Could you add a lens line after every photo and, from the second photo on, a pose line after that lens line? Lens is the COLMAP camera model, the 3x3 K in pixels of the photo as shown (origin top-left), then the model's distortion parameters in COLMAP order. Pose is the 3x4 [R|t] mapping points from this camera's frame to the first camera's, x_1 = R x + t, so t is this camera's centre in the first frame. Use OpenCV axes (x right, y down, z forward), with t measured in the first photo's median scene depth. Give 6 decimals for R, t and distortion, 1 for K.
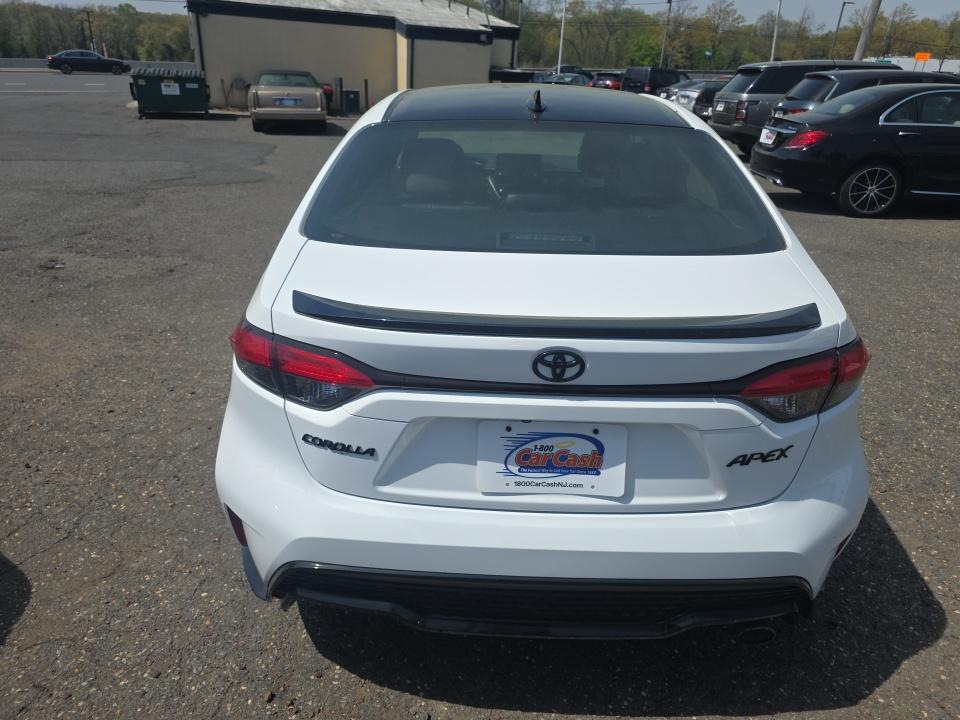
lens RADIAL K [[643.7, 0, 487.0], [0, 643.7, 353.1], [0, 0, 1]] dist [0.022473, -0.025158]
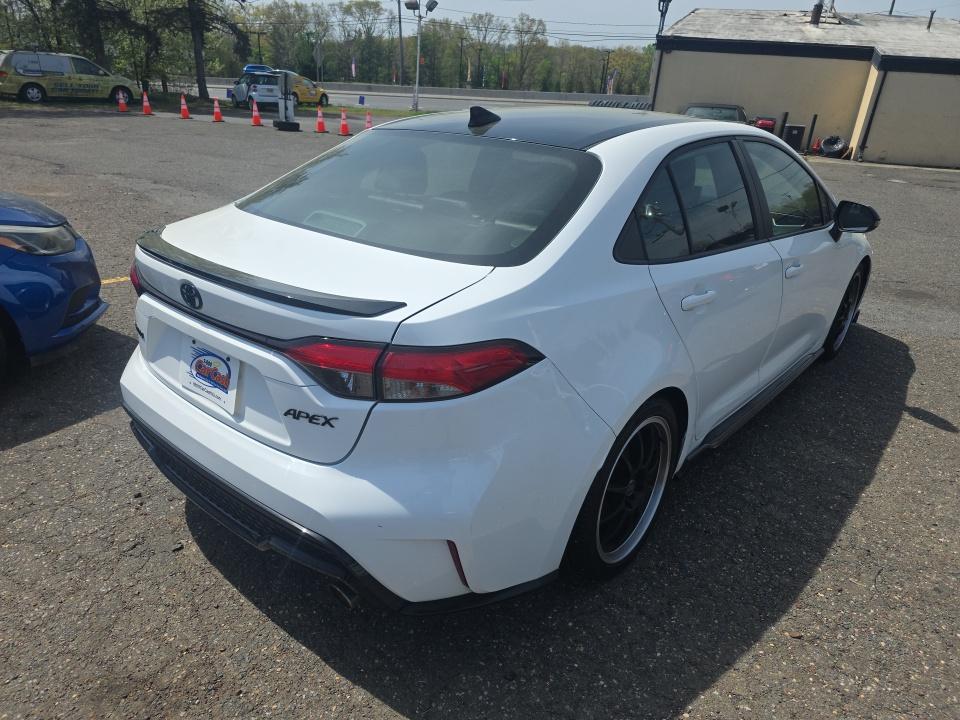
lens RADIAL K [[643.7, 0, 472.8], [0, 643.7, 362.9], [0, 0, 1]] dist [0.022473, -0.025158]
pose [[0.777057, 0.249675, -0.577793, 1.237592], [-0.267969, 0.961842, 0.055245, -0.070431], [0.569539, 0.111902, 0.814312, 0.215642]]
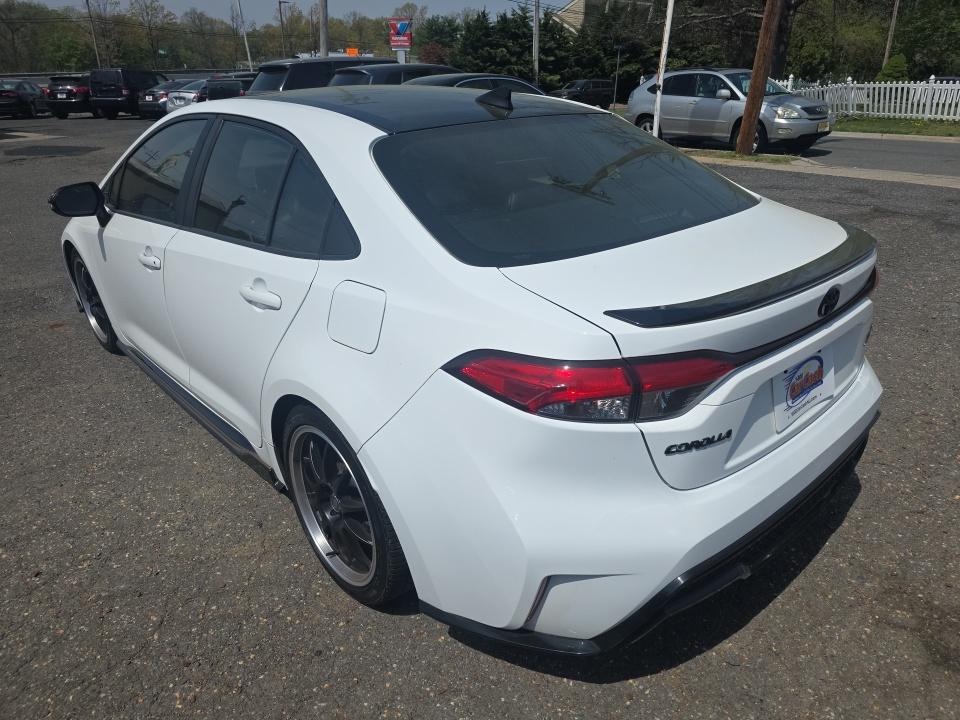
lens RADIAL K [[643.7, 0, 488.0], [0, 643.7, 363.7], [0, 0, 1]] dist [0.022473, -0.025158]
pose [[0.731531, -0.310478, 0.607014, -1.029271], [0.300614, 0.945967, 0.121568, -0.193169], [-0.611959, 0.093546, 0.785338, 0.386196]]
